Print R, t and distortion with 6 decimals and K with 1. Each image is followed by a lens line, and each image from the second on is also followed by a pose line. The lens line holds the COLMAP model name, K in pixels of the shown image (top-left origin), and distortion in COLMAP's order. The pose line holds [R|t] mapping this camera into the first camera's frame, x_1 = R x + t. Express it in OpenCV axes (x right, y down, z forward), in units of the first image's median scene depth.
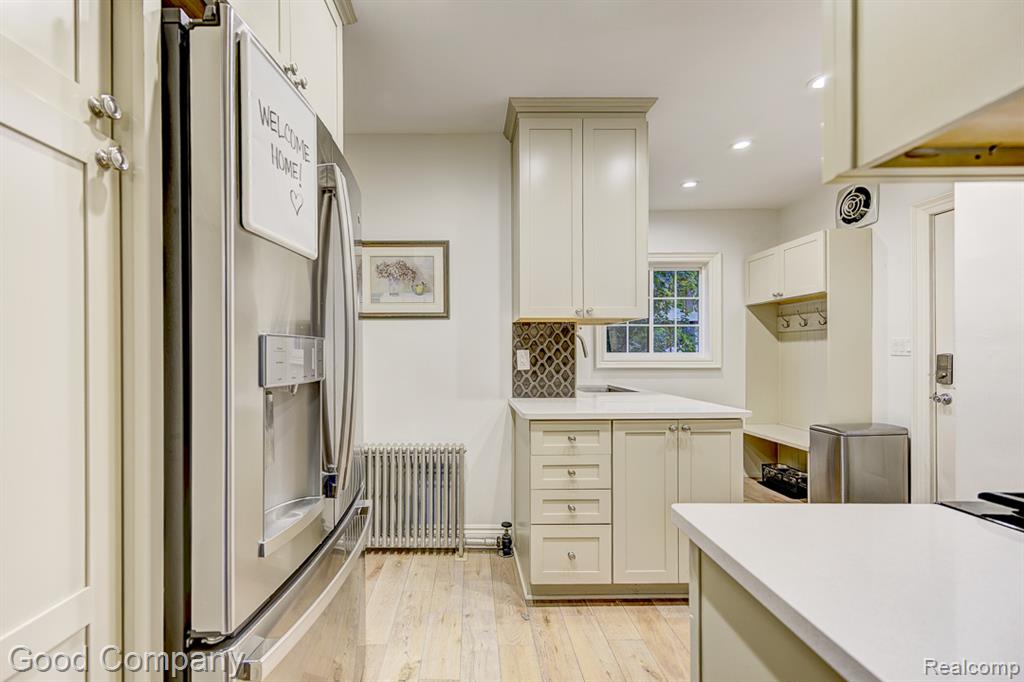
lens RADIAL K [[430.3, 0, 481.5], [0, 430.3, 354.2], [0, 0, 1]] dist [0.000479, -0.000706]
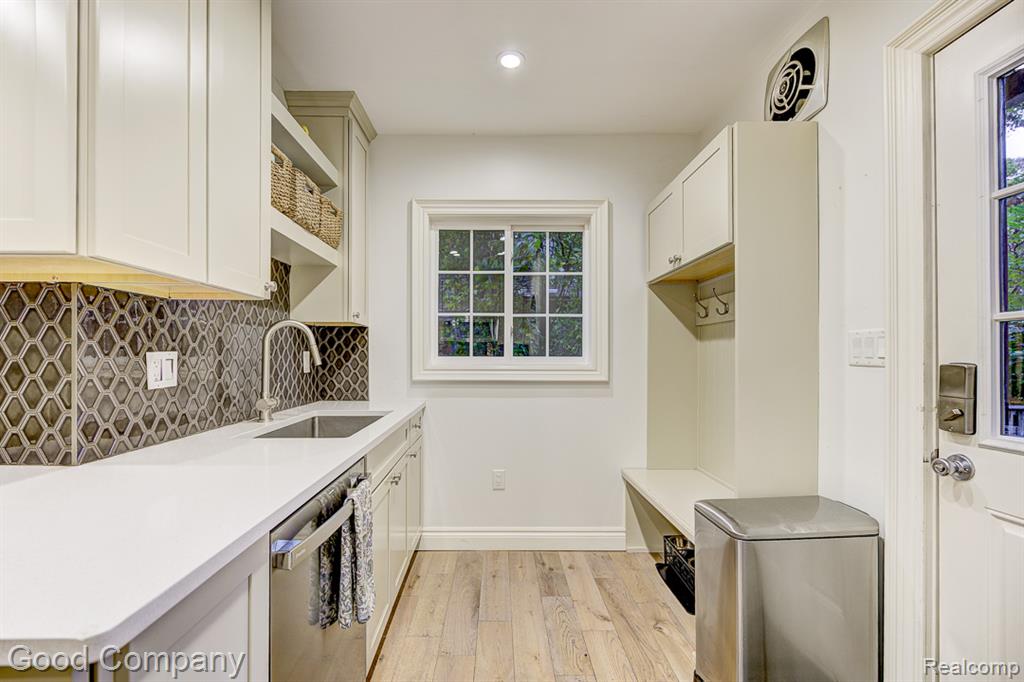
lens RADIAL K [[430.3, 0, 497.8], [0, 430.3, 354.9], [0, 0, 1]] dist [0.000479, -0.000706]
pose [[0.999953, 0.004910, 0.008353, 0.620681], [-0.004863, 0.999972, -0.005652, -0.004729], [-0.008380, 0.005611, 0.999949, 0.580269]]
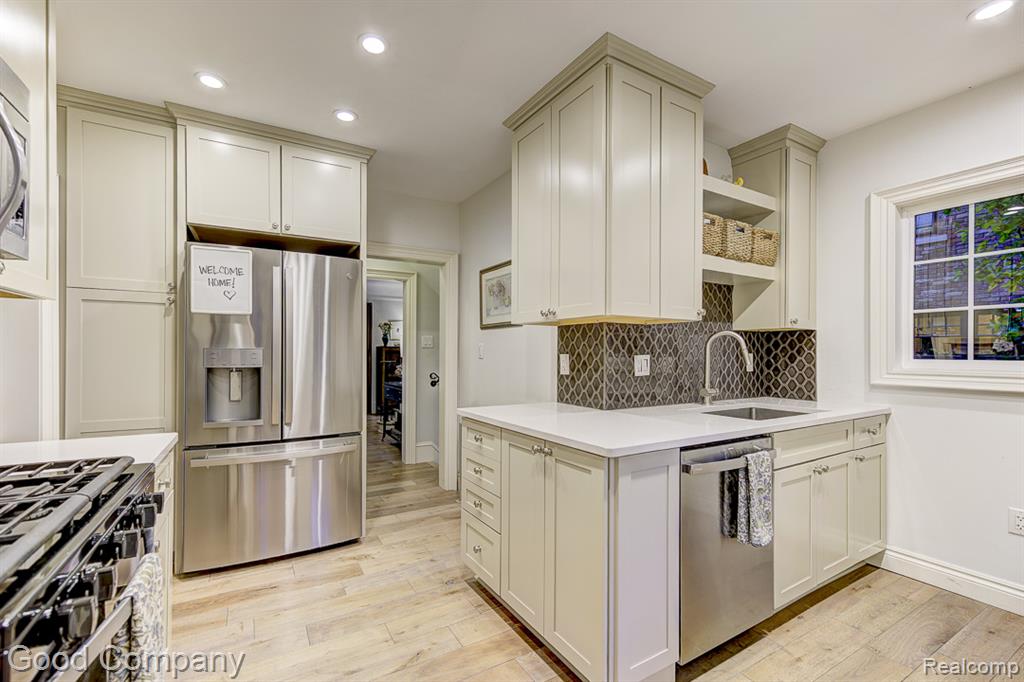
lens RADIAL K [[430.3, 0, 470.9], [0, 430.3, 350.5], [0, 0, 1]] dist [0.000479, -0.000706]
pose [[0.481180, 0.002031, -0.876619, 0.838312], [-0.010554, 0.999938, -0.003476, -0.012012], [0.876558, 0.010924, 0.481172, 0.353290]]
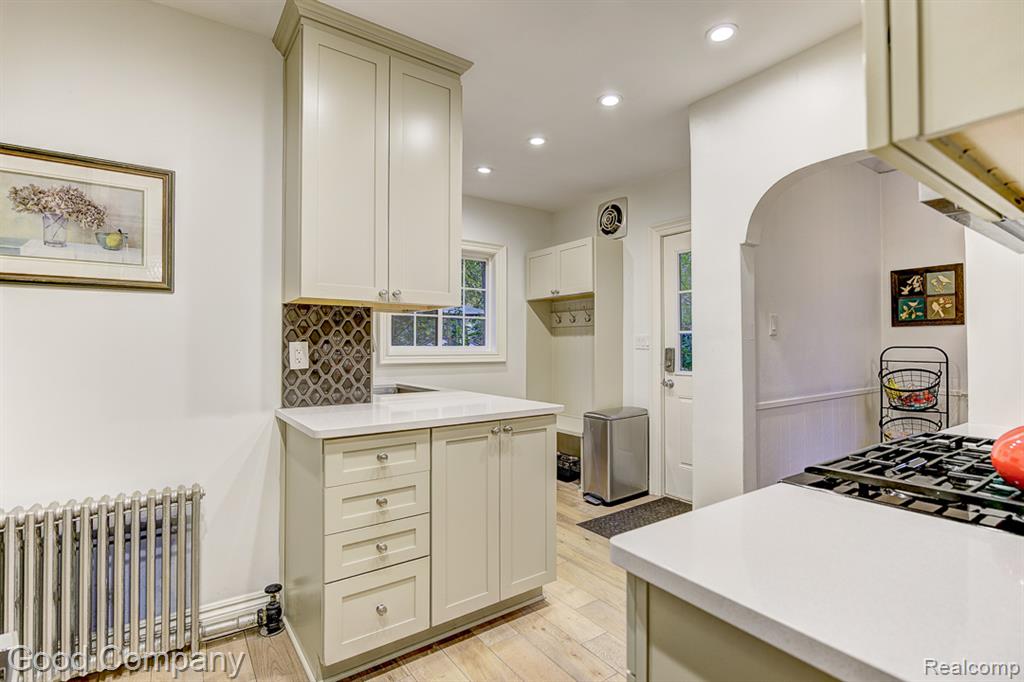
lens RADIAL K [[476.7, 0, 540.5], [0, 476.7, 341.1], [0, 0, 1]] dist [-0.015573, 0.001012]
pose [[0.804692, 0.009557, 0.593616, -0.051701], [-0.001566, 0.999901, -0.013976, -0.000347], [-0.593691, 0.010316, 0.804627, 0.107357]]
